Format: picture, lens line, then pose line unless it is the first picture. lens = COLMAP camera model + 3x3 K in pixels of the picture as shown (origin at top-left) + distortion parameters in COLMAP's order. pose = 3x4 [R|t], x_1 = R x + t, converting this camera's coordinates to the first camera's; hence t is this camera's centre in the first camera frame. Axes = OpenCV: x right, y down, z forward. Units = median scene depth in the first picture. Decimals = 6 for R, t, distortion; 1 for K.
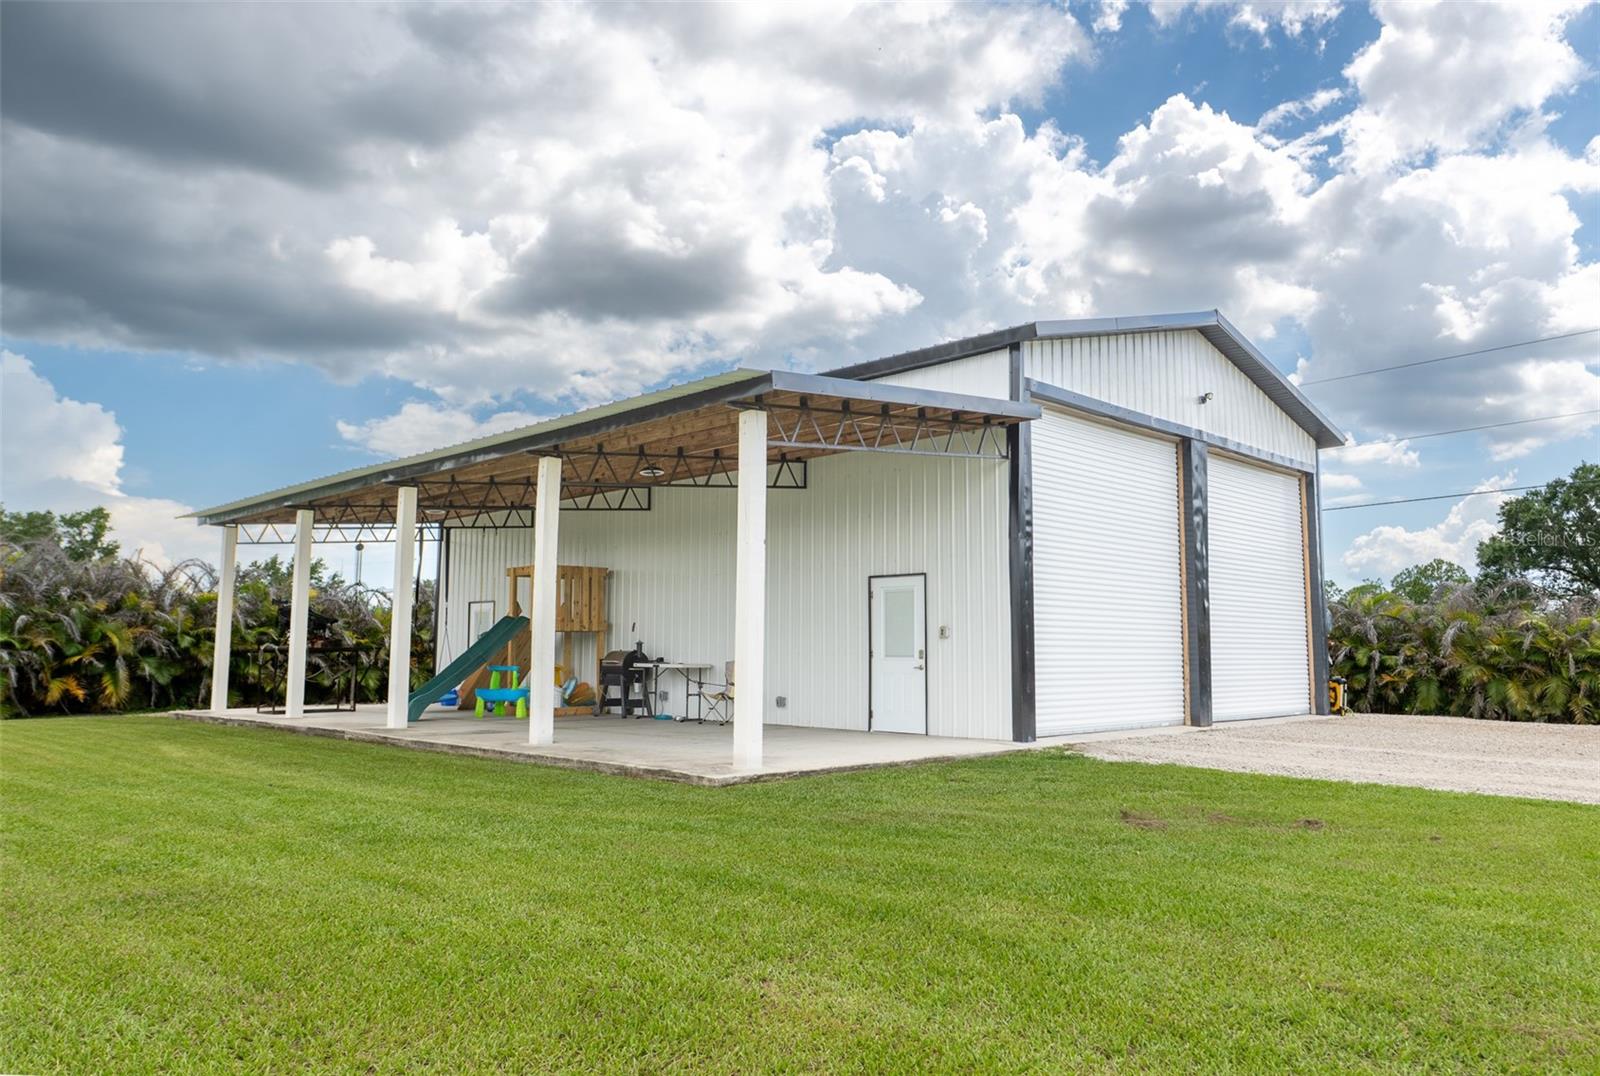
lens RADIAL K [[1135.9, 0, 800.0], [0, 1135.9, 538.0], [0, 0, 1]] dist [0.048962, -0.000554]
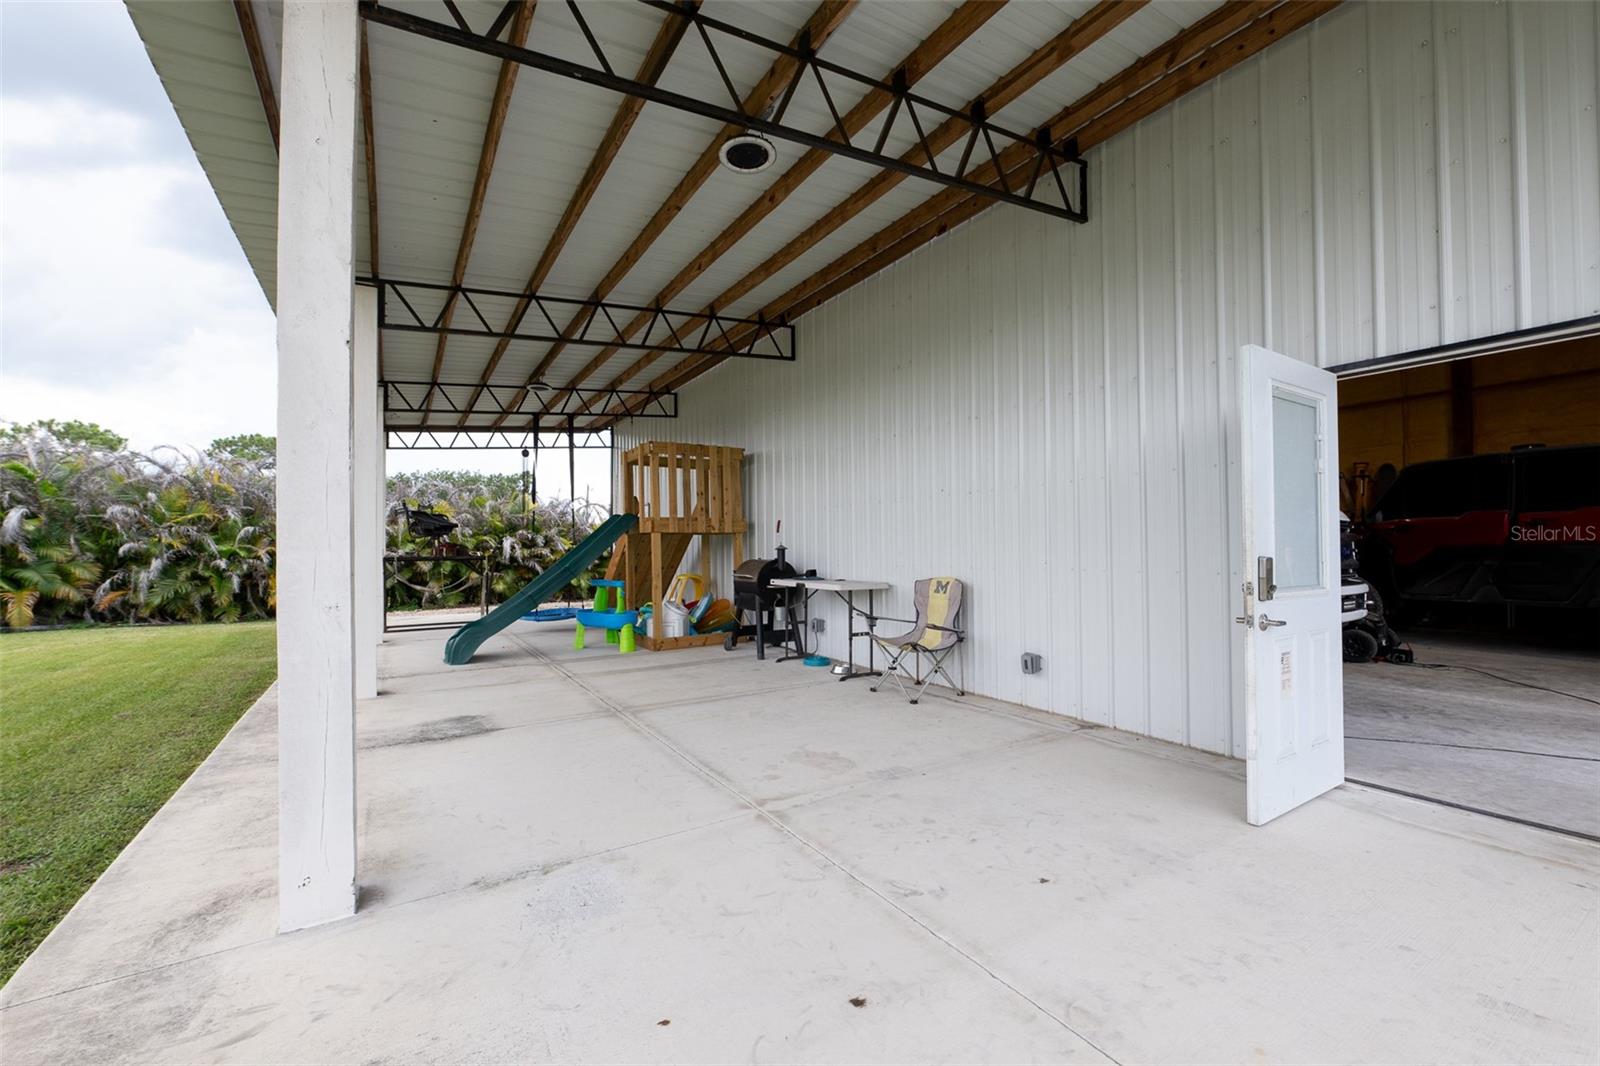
lens RADIAL K [[655.8, 0, 795.9], [0, 655.8, 536.8], [0, 0, 1]] dist [0.000590, 0.000015]
pose [[0.979095, -0.015899, -0.202780, -0.052411], [0.032461, 0.996377, 0.078609, 0.054363], [0.200795, -0.083548, 0.976064, 0.615446]]
